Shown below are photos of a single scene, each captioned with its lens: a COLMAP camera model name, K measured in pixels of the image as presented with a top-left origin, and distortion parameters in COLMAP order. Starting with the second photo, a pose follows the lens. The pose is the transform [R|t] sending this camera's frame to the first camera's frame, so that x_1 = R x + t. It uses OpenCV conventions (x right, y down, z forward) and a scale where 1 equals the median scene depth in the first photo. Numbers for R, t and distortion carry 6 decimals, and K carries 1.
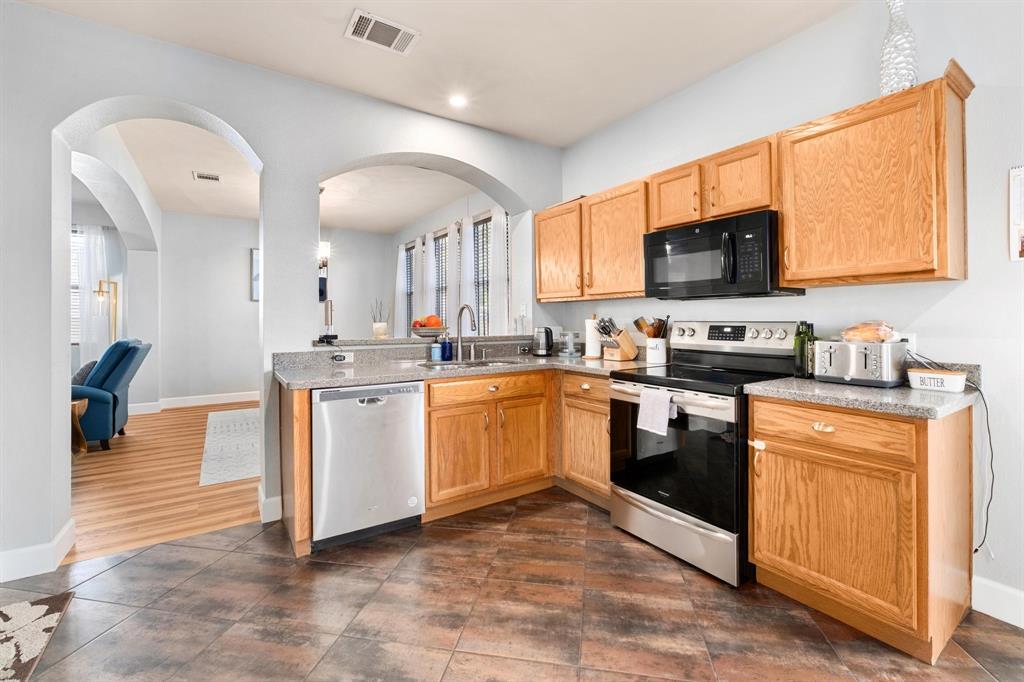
lens RADIAL K [[438.1, 0, 511.0], [0, 438.1, 321.6], [0, 0, 1]] dist [-0.016651, 0.009389]
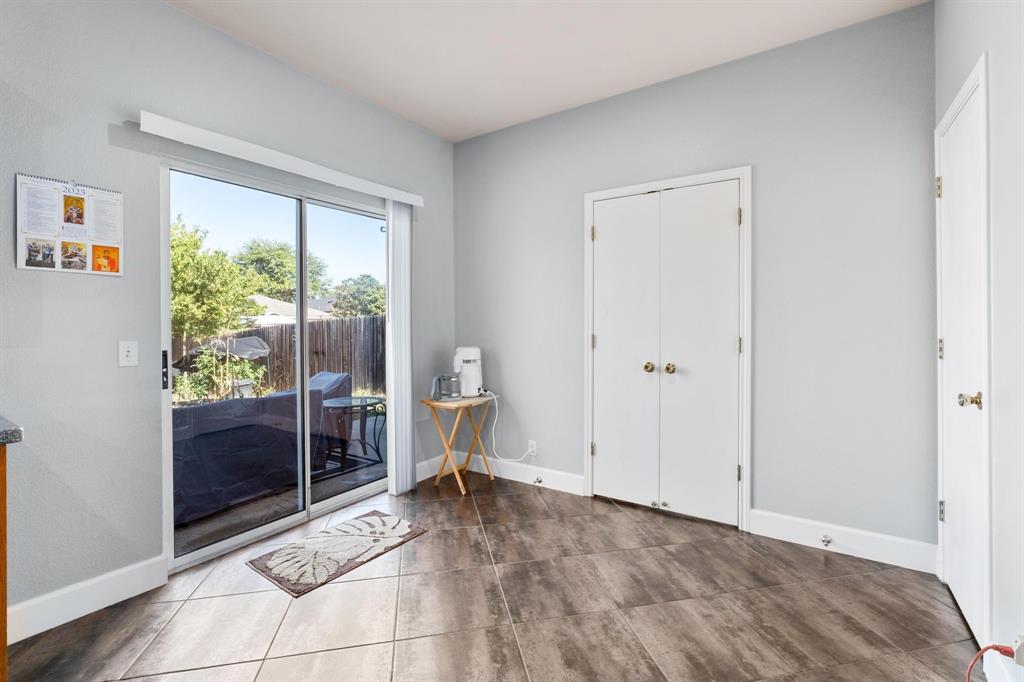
lens RADIAL K [[469.1, 0, 508.6], [0, 469.1, 320.8], [0, 0, 1]] dist [0.033166, -0.000091]
pose [[-0.359799, 0.007090, 0.933003, -0.176135], [0.004055, 0.999974, -0.006035, -0.006220], [-0.933021, 0.001612, -0.359818, 0.246097]]
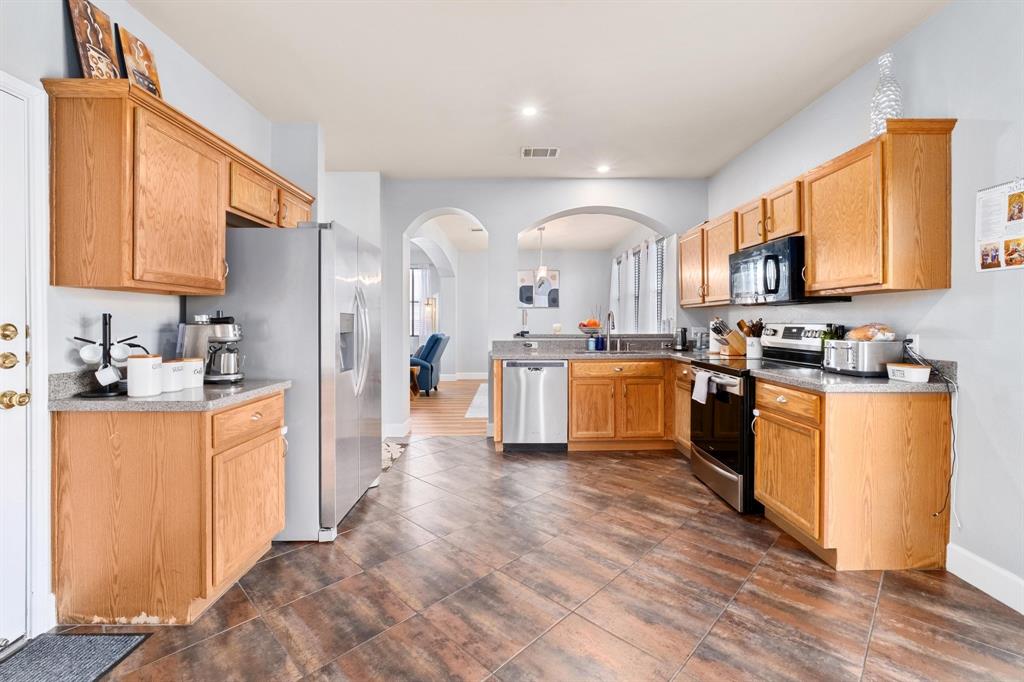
lens RADIAL K [[445.9, 0, 518.9], [0, 445.9, 328.8], [0, 0, 1]] dist [-0.003057, 0.023850]
pose [[0.837832, 0.010001, -0.545836, 0.536230], [-0.002655, 0.999895, 0.014246, -0.001968], [0.545922, -0.010487, 0.837771, -0.454940]]
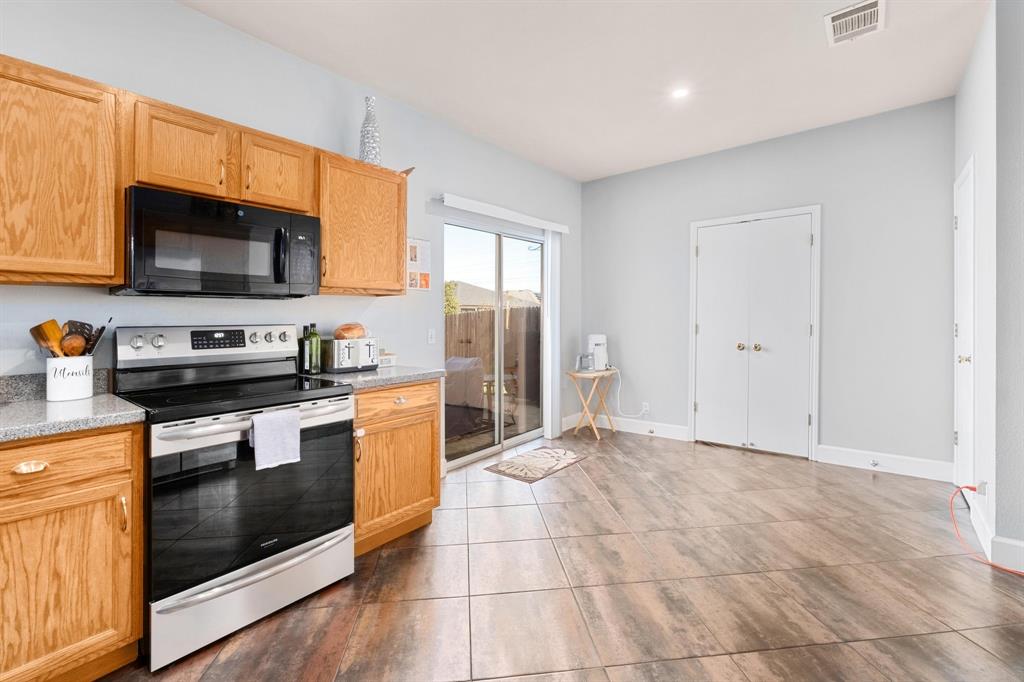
lens RADIAL K [[445.9, 0, 518.9], [0, 445.9, 328.8], [0, 0, 1]] dist [-0.003057, 0.023850]
pose [[-0.286499, -0.016568, 0.957937, -0.487687], [0.014147, 0.999668, 0.021521, -0.003920], [-0.957976, 0.019718, -0.286169, 0.699612]]
